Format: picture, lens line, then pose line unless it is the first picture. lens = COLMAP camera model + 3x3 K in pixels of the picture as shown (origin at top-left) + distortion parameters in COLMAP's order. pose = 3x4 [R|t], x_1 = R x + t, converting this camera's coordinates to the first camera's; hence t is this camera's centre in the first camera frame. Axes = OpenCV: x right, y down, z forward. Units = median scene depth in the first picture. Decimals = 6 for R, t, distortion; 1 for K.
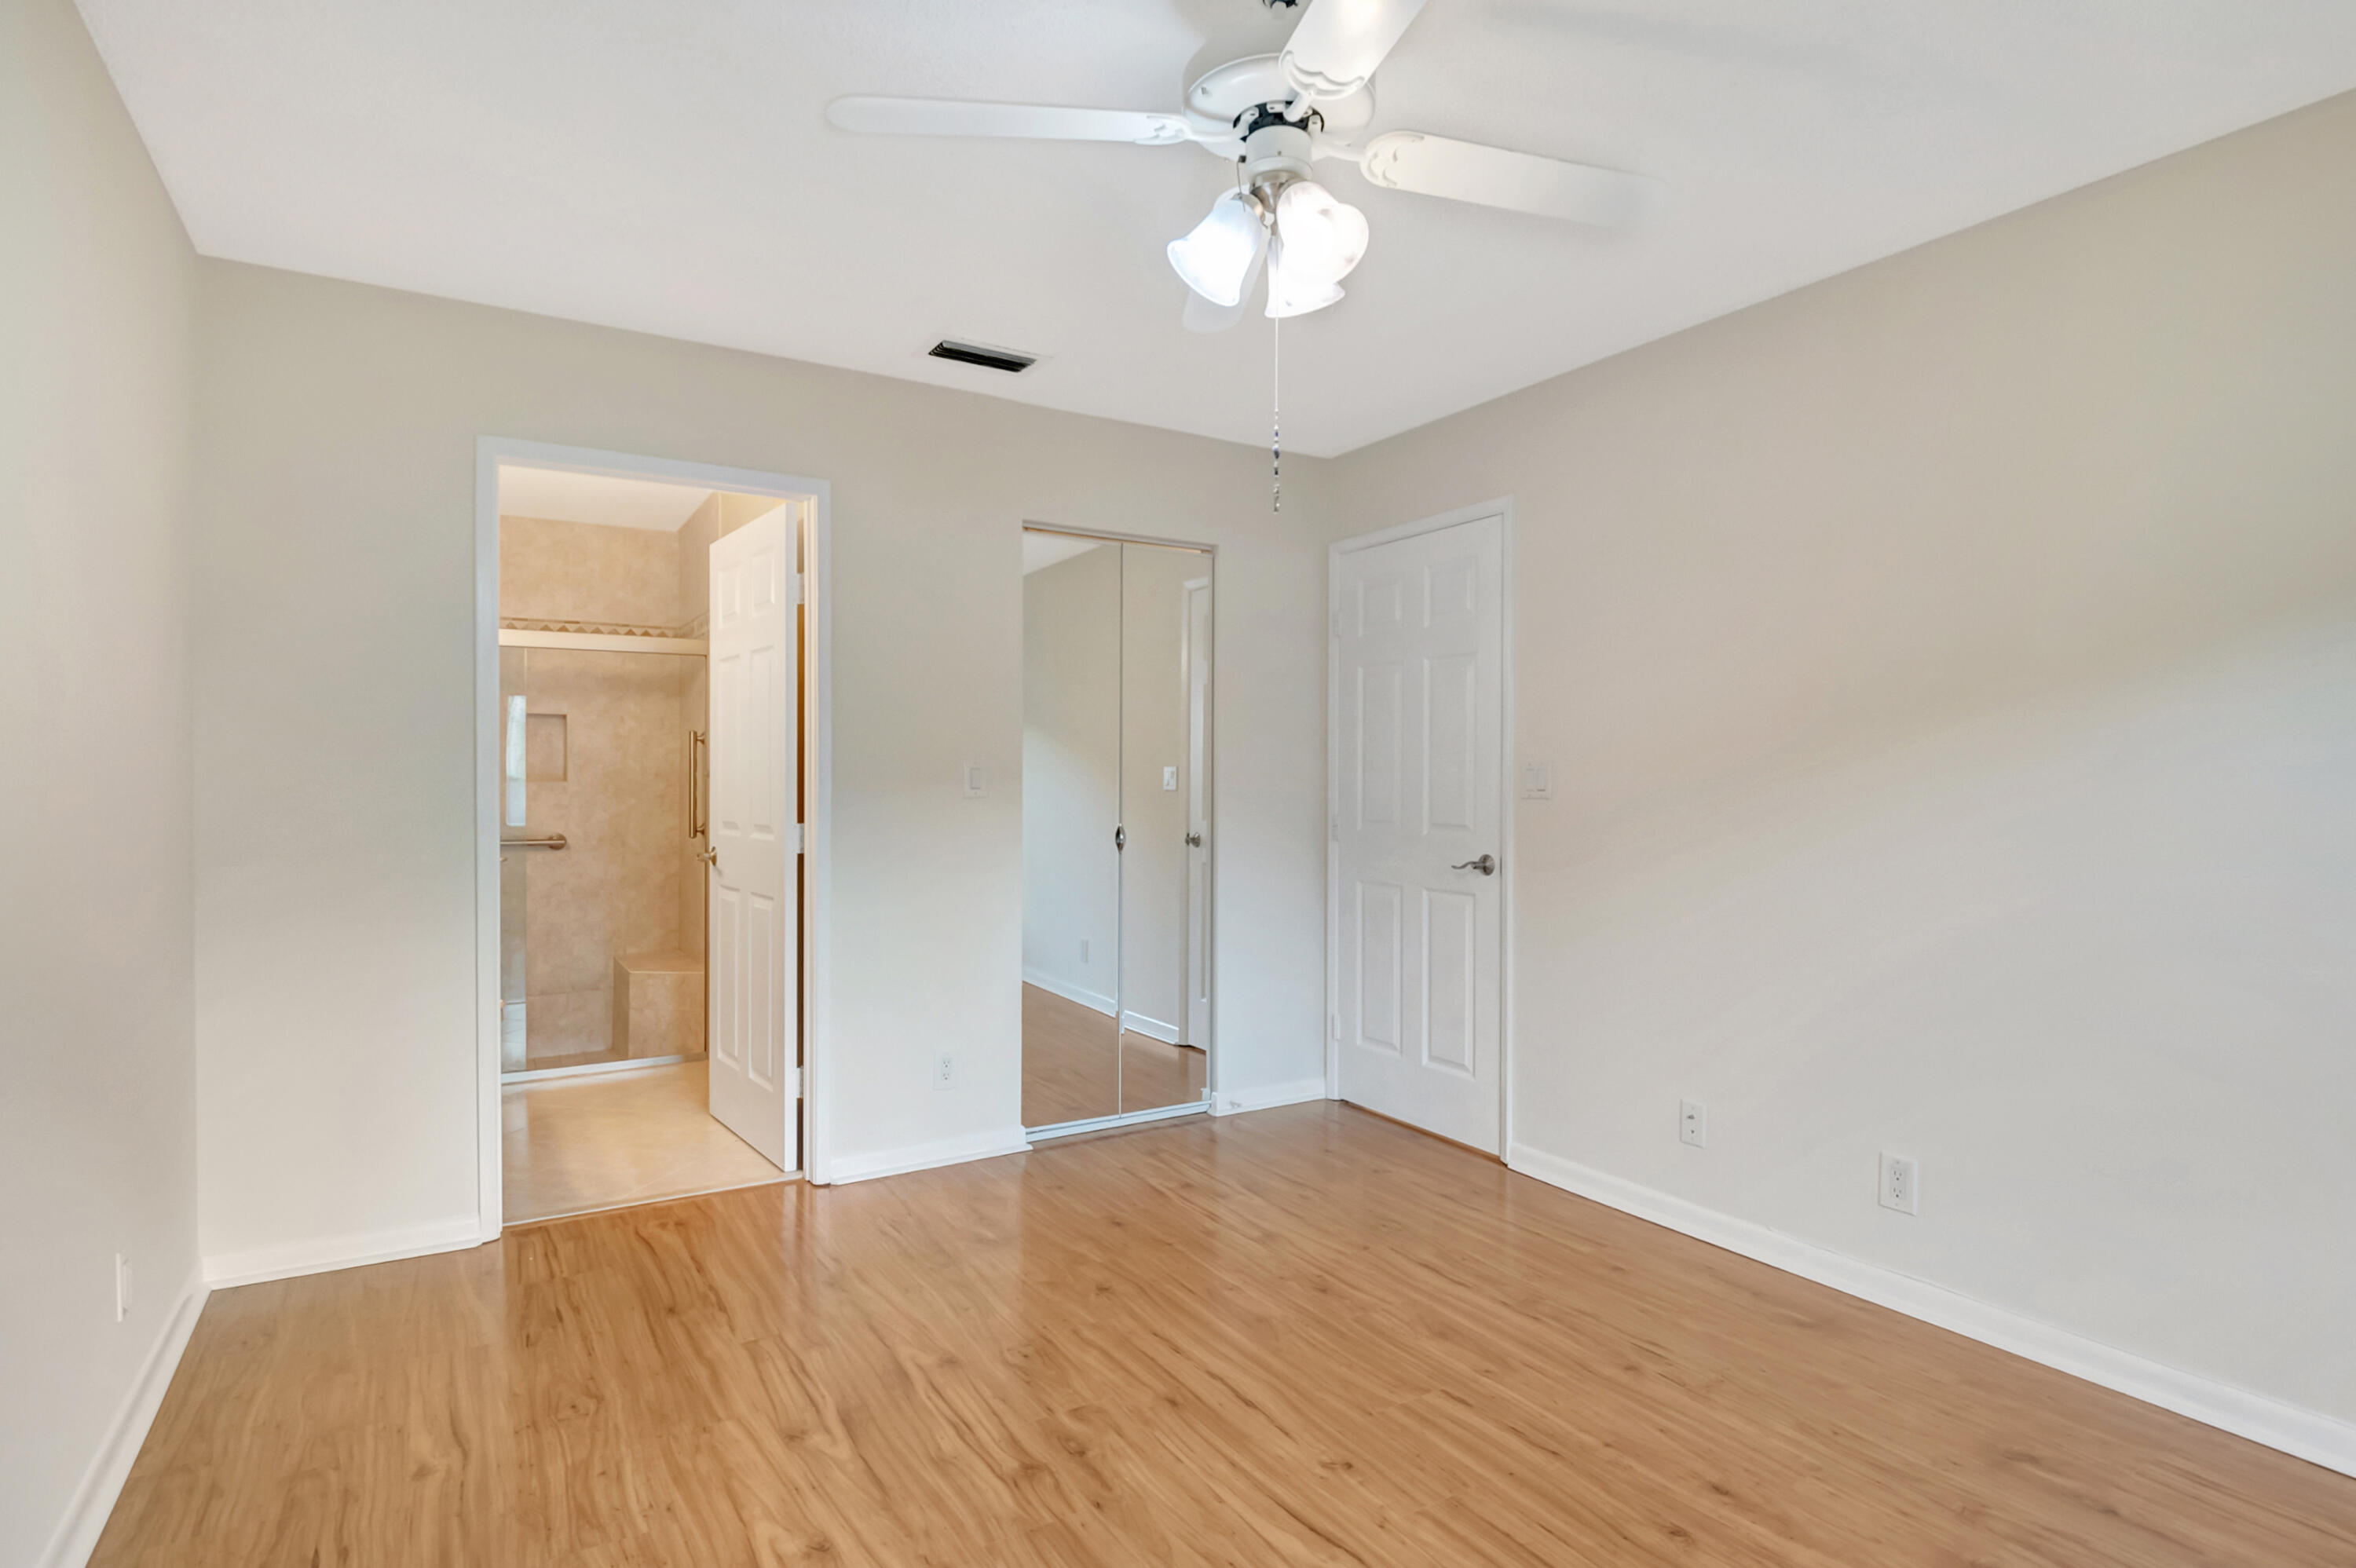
lens RADIAL K [[1196.4, 0, 1187.6], [0, 1196.4, 777.5], [0, 0, 1]] dist [-0.016685, -0.005929]
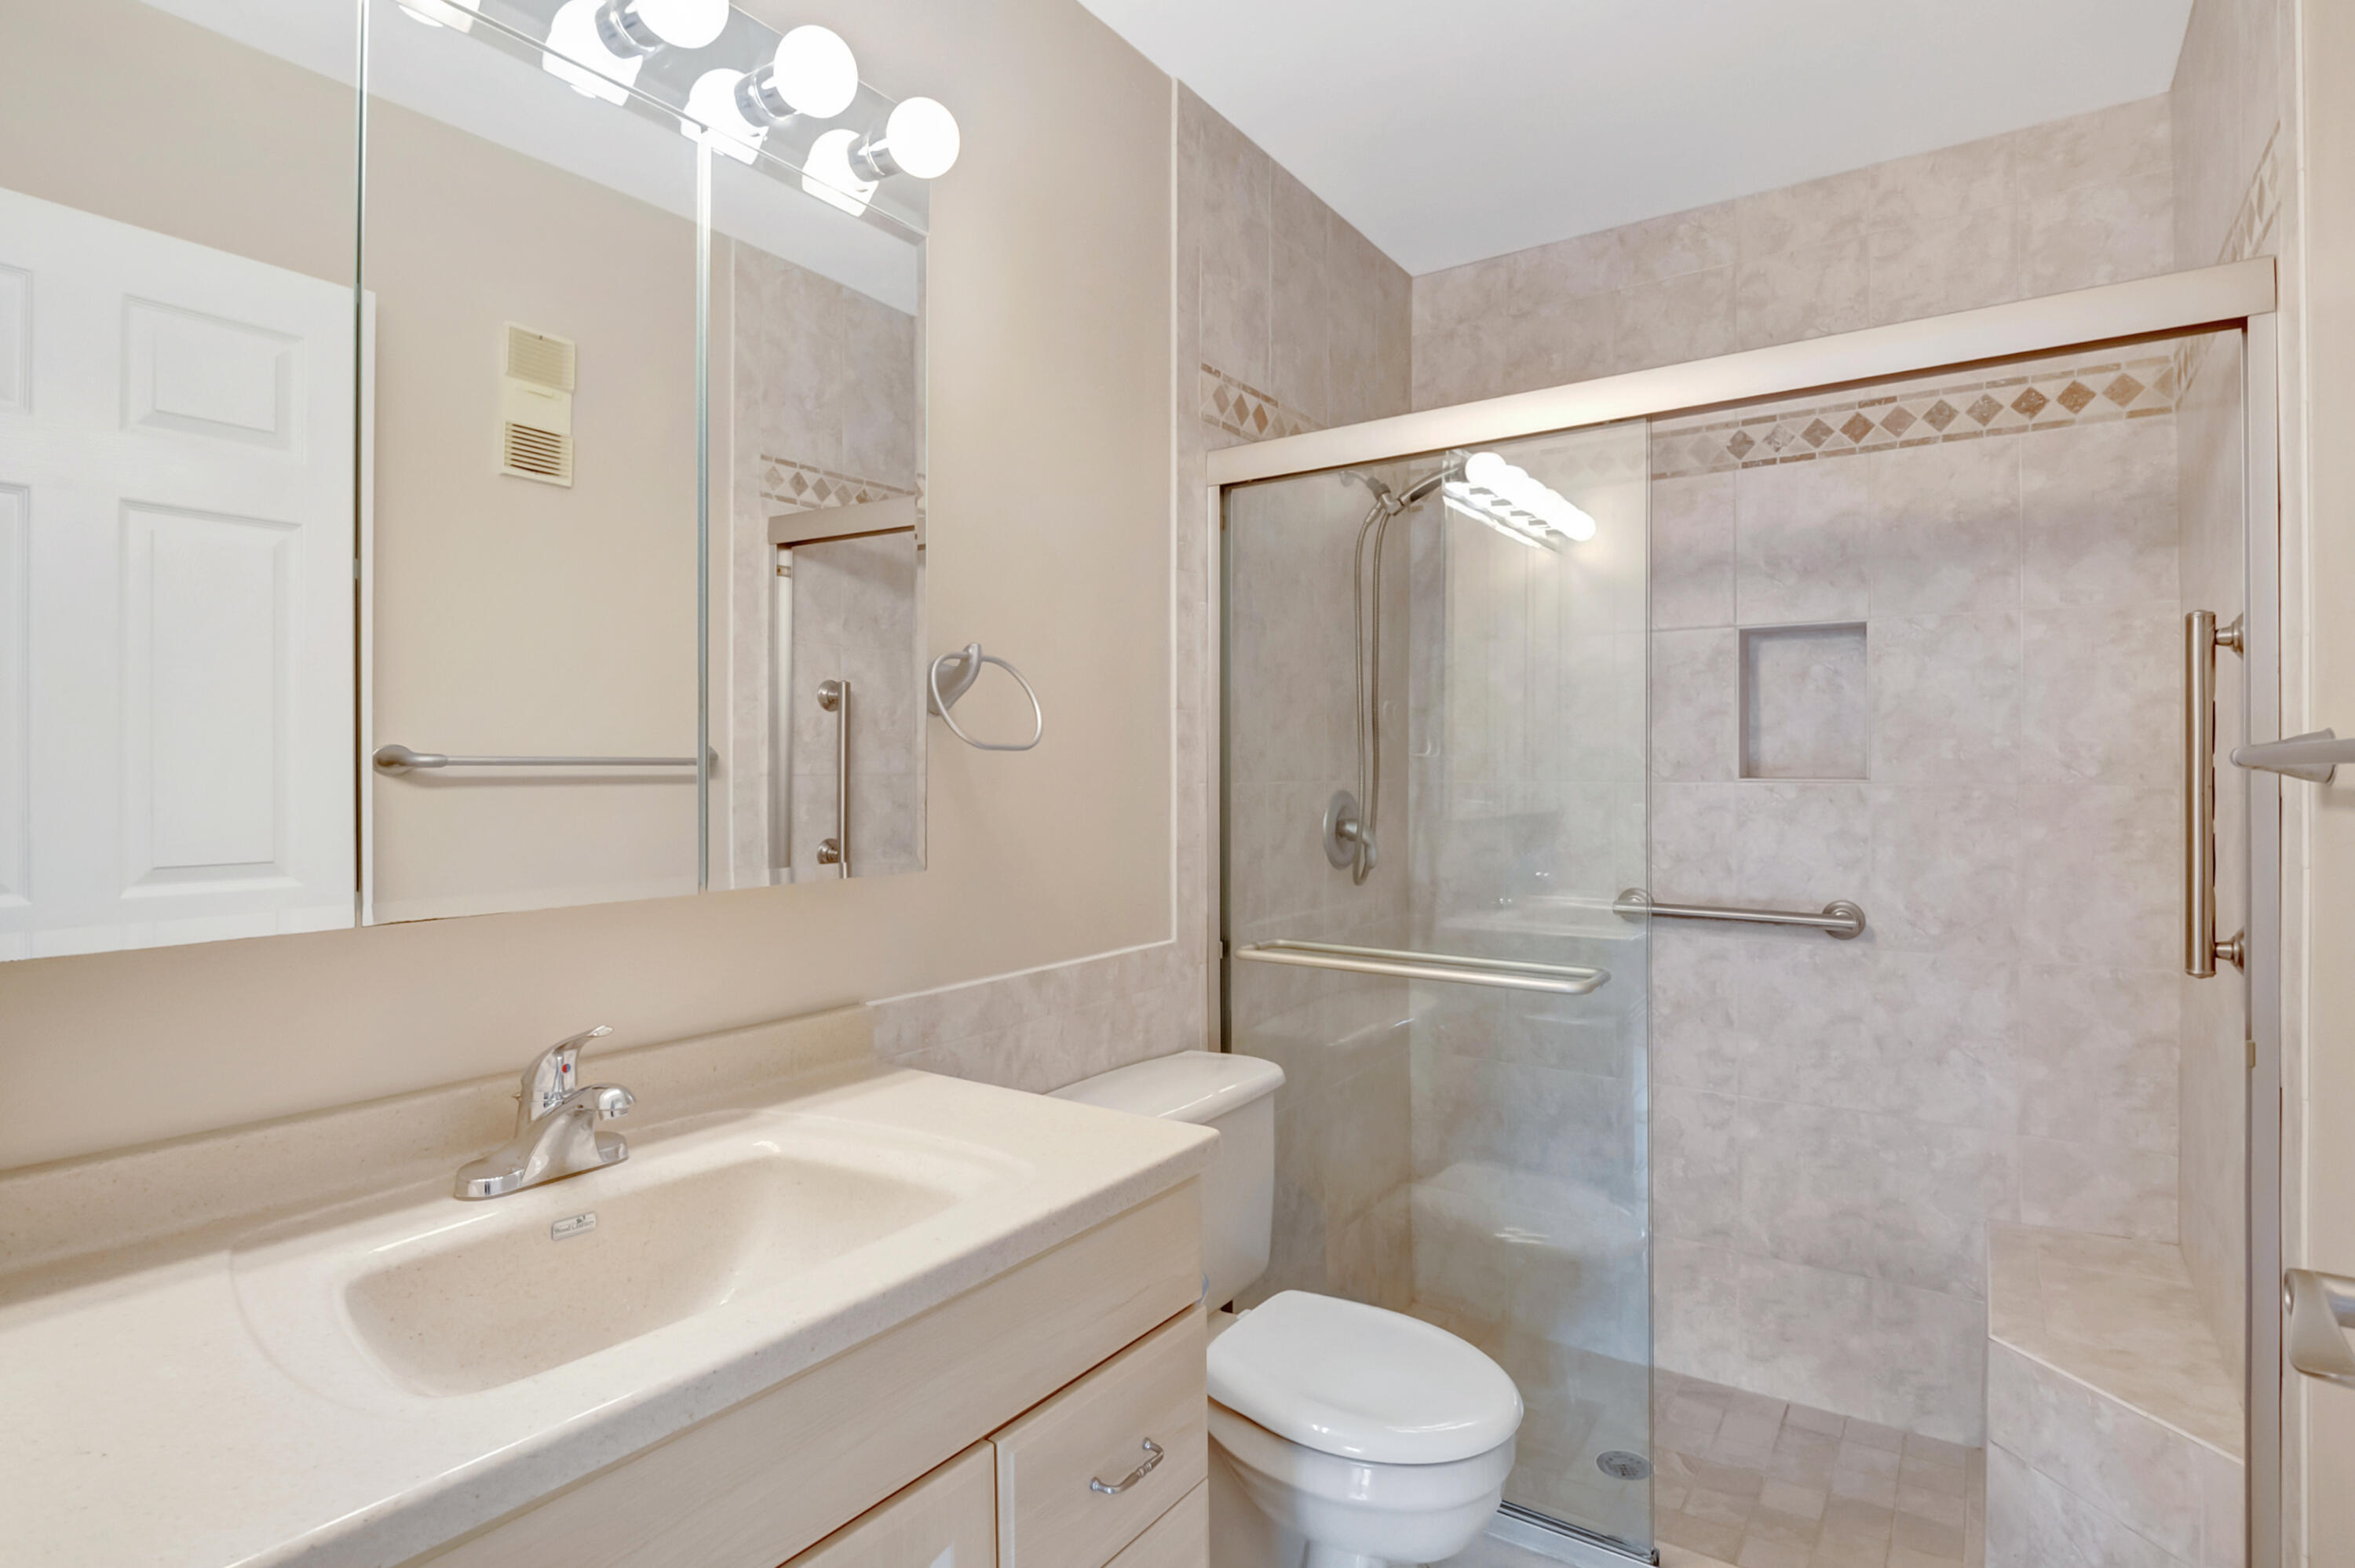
lens RADIAL K [[1195.8, 0, 1183.9], [0, 1195.8, 770.9], [0, 0, 1]] dist [-0.016685, -0.005929]
pose [[0.400712, -0.001069, -0.916203, -0.230669], [-0.002932, 0.999993, -0.002449, 0.001650], [0.916199, 0.003667, 0.400706, 0.605707]]
